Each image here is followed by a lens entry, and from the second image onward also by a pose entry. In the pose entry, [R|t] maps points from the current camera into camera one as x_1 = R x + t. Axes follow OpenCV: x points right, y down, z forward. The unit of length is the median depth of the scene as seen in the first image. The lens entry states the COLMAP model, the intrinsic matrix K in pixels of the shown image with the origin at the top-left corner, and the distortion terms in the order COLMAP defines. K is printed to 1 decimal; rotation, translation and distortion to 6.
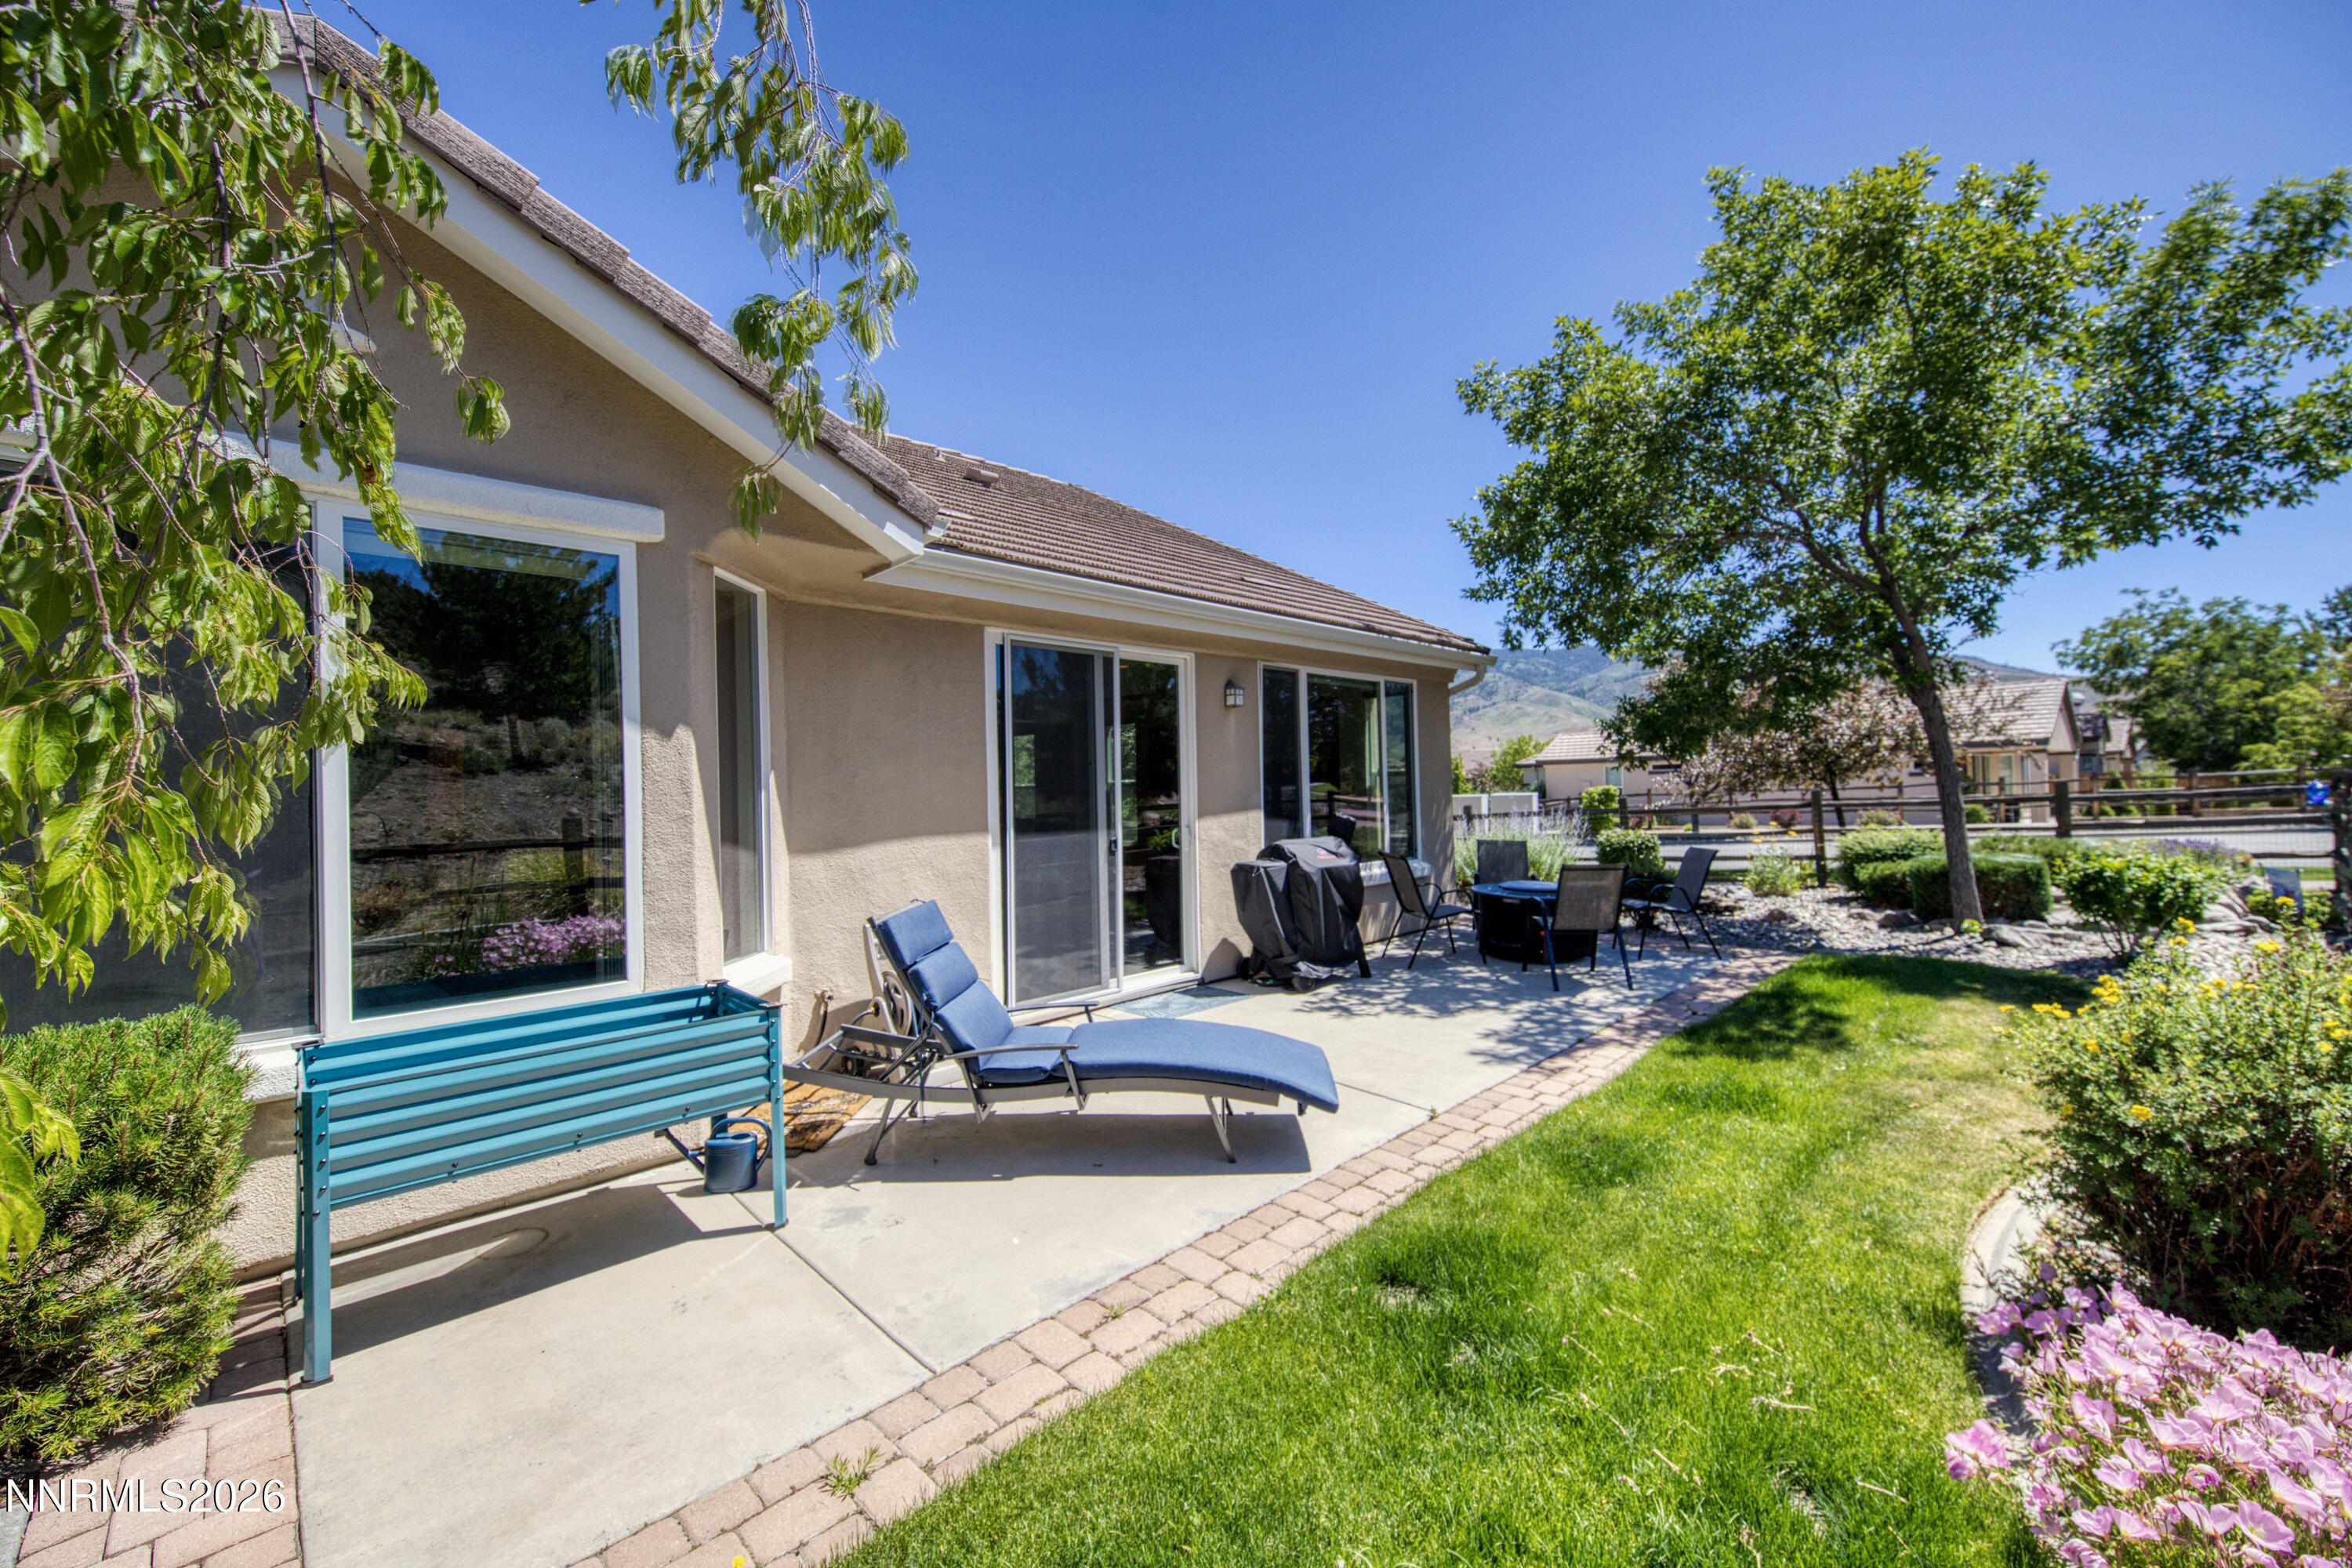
lens RADIAL K [[904.5, 0, 1174.7], [0, 904.5, 783.1], [0, 0, 1]] dist [0.000487, 0.000077]
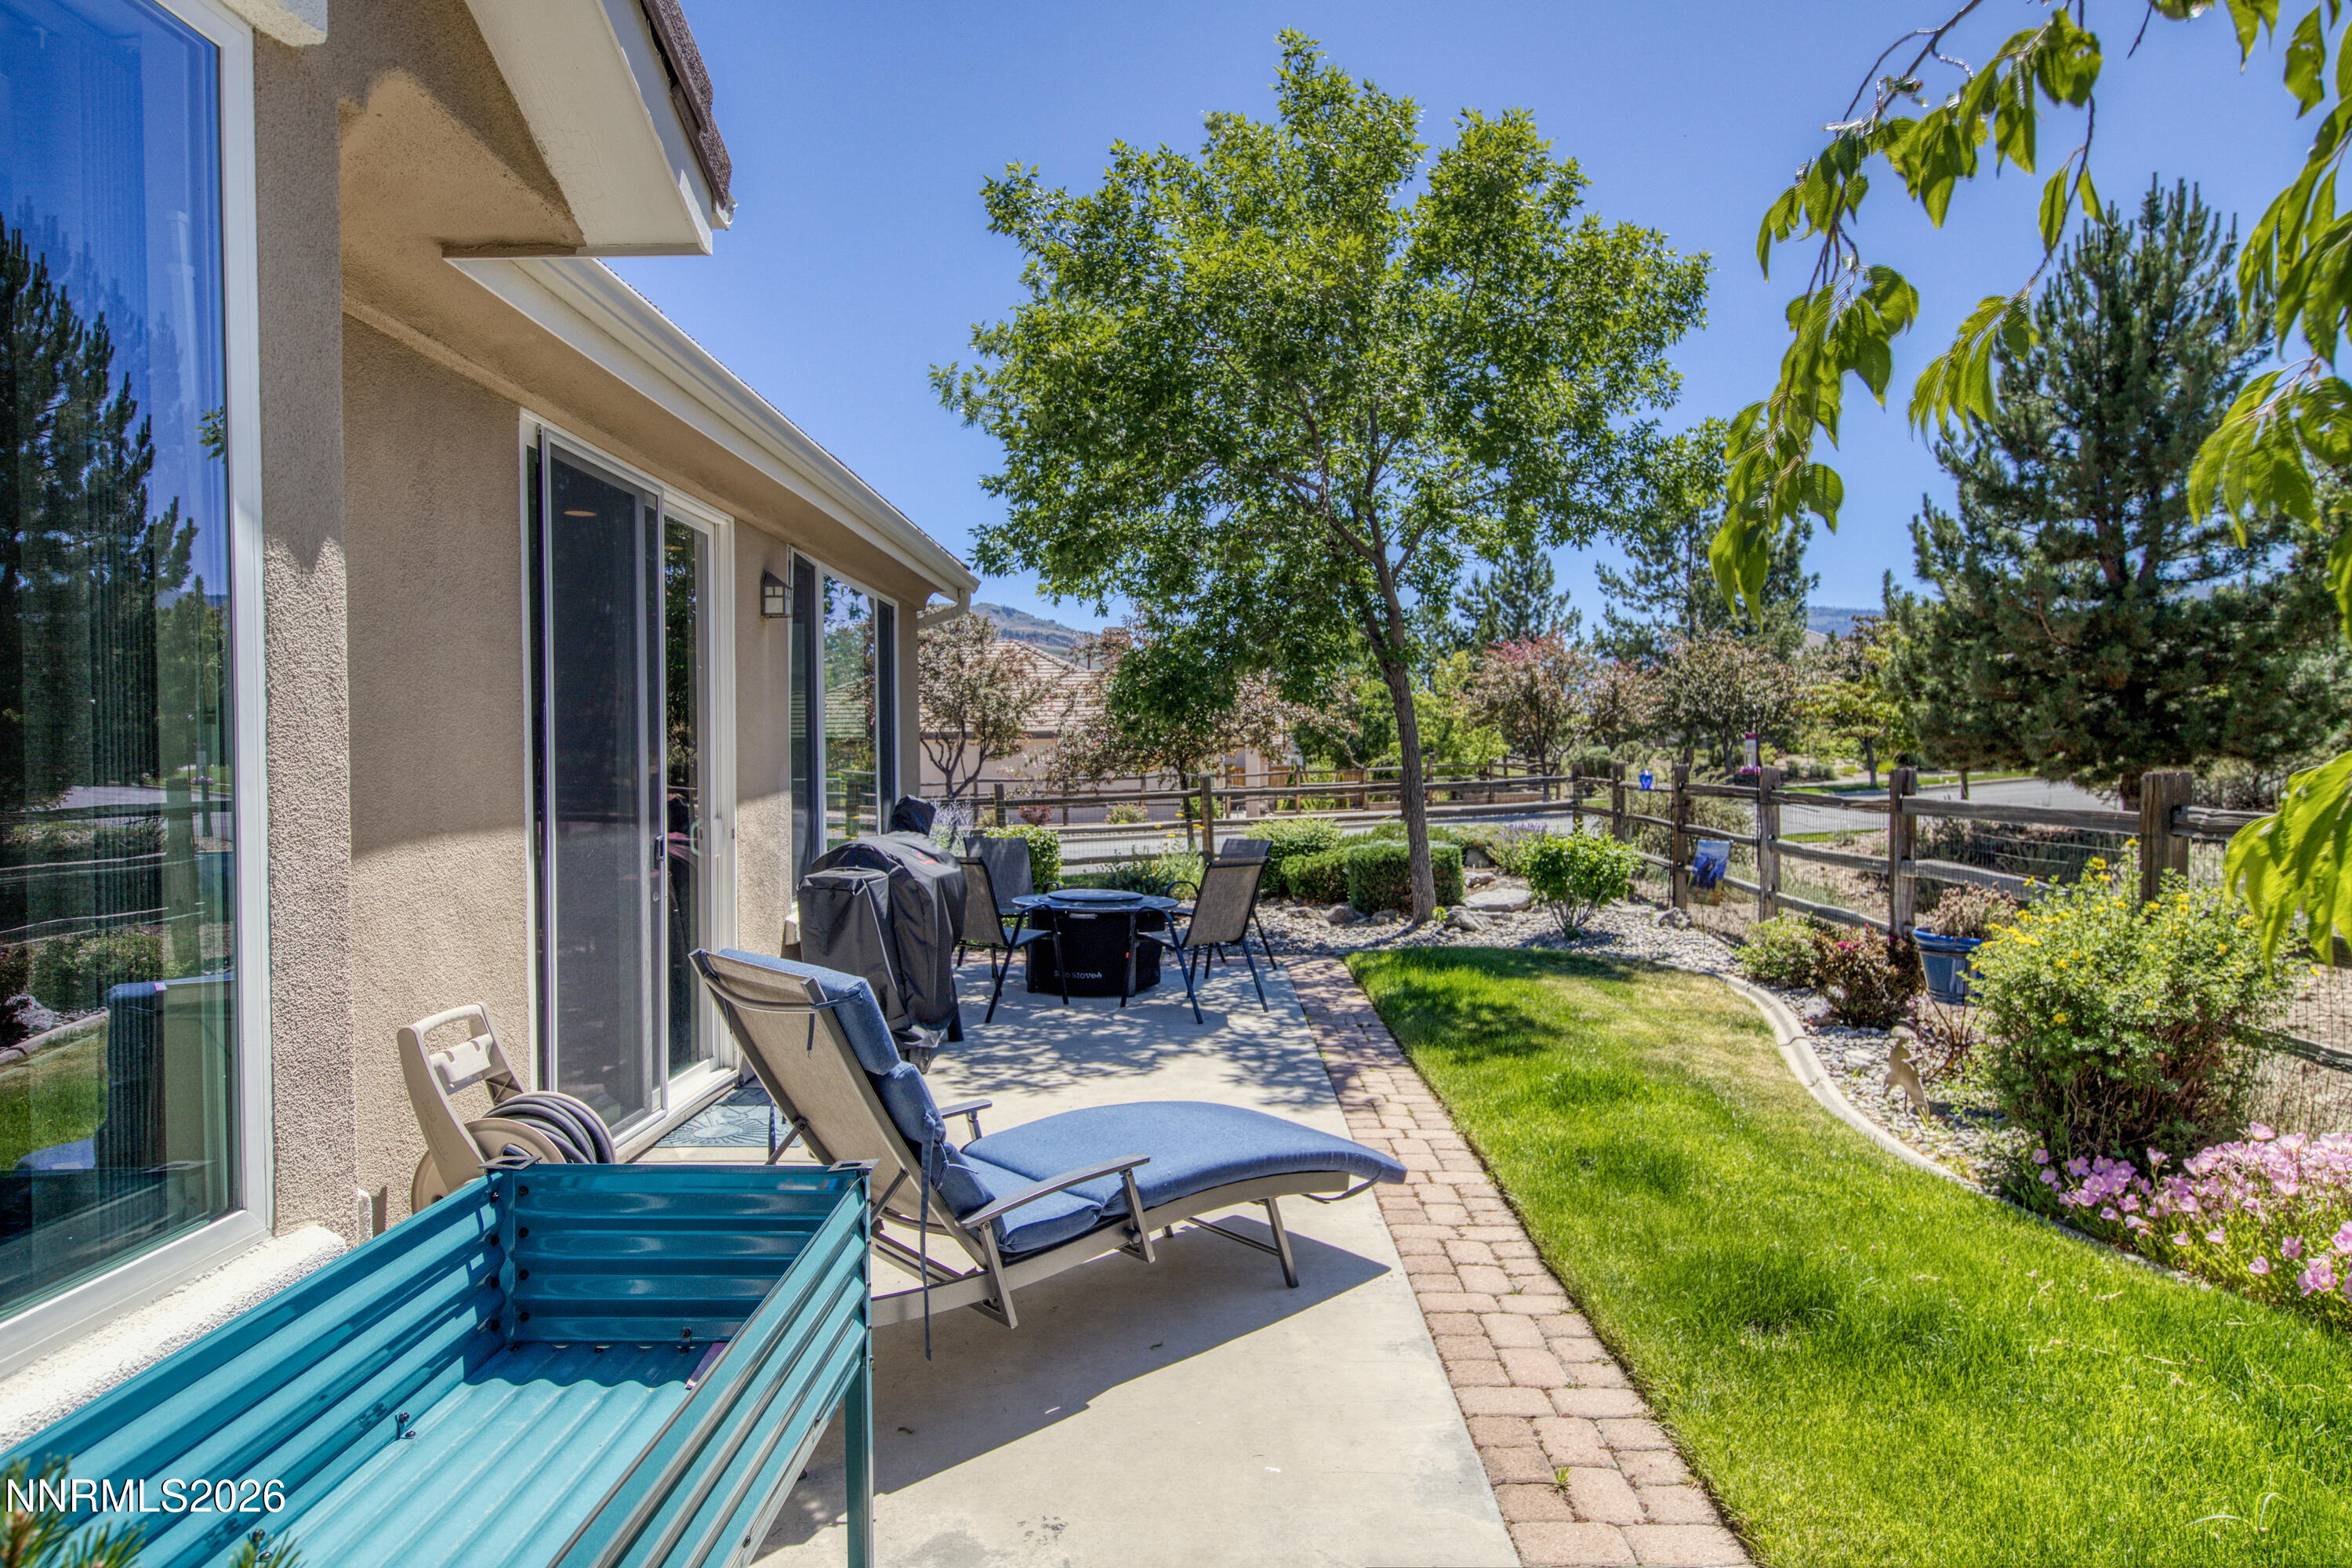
lens RADIAL K [[1352.5, 0, 1178.3], [0, 1352.5, 787.2], [0, 0, 1]] dist [0.006861, -0.000292]
pose [[0.703665, 0.008589, 0.710480, -0.410168], [-0.018771, 0.999803, 0.006505, 0.018527], [-0.710284, -0.017914, 0.703687, 0.191218]]
